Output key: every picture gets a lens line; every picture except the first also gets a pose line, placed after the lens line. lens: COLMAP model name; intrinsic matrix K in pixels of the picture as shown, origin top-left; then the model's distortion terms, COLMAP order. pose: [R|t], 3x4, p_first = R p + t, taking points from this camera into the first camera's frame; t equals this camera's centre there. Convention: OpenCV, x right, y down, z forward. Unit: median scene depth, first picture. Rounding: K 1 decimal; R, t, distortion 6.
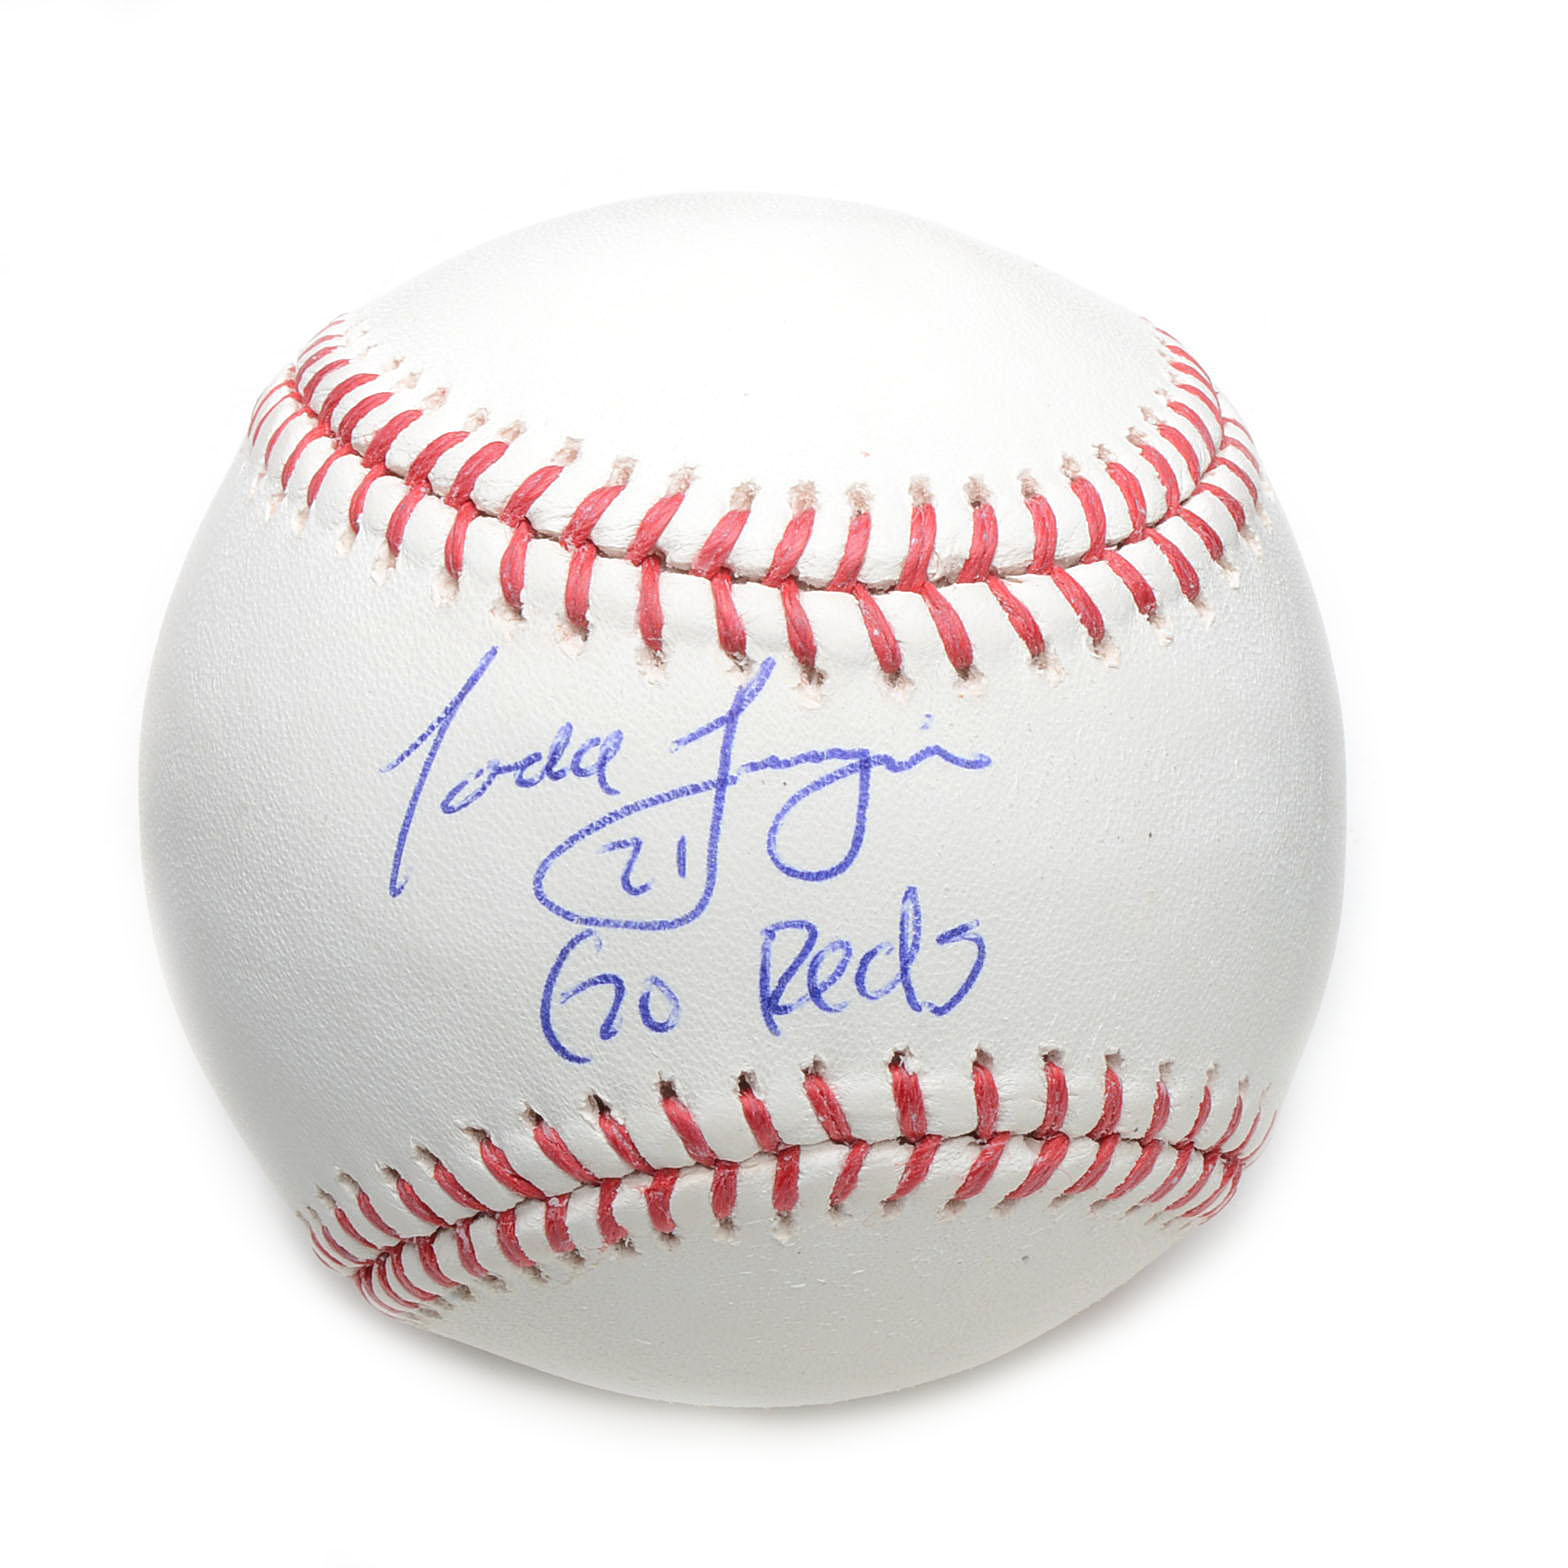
lens RADIAL K [[4198.2, 0, 781.2], [0, 4198.2, 783.3], [0, 0, 1]] dist [-0.045976, 0.000000]
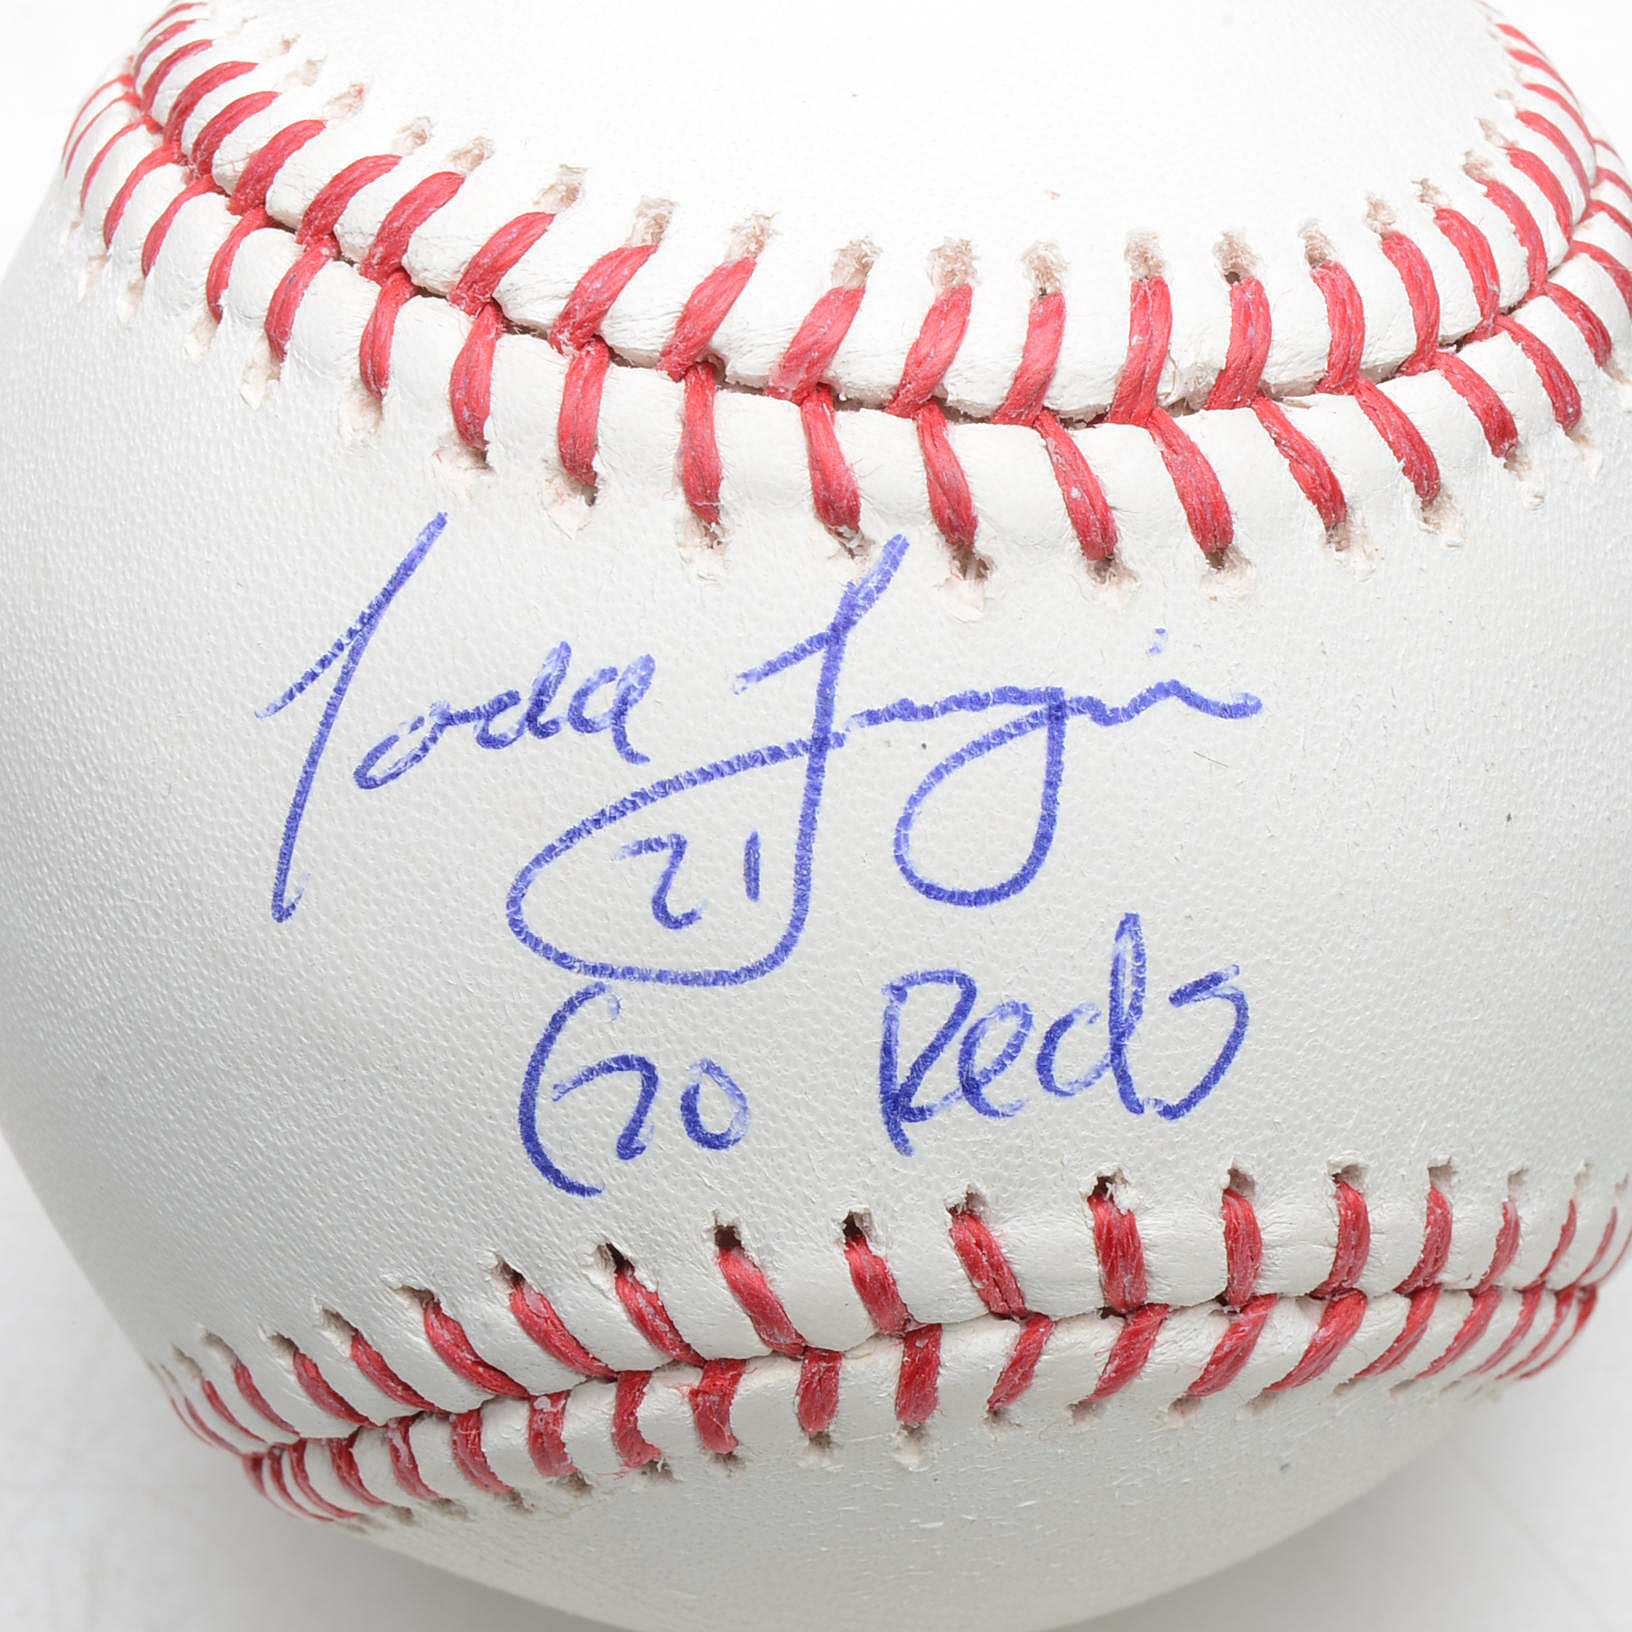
lens RADIAL K [[4369.6, 0, 820.8], [0, 4369.6, 816.3], [0, 0, 1]] dist [-0.045976, 0.000000]
pose [[0.999965, 0.000958, 0.008358, -0.018714], [-0.001514, 0.997771, 0.066715, -0.030870], [-0.008275, -0.066725, 0.997737, 0.365774]]
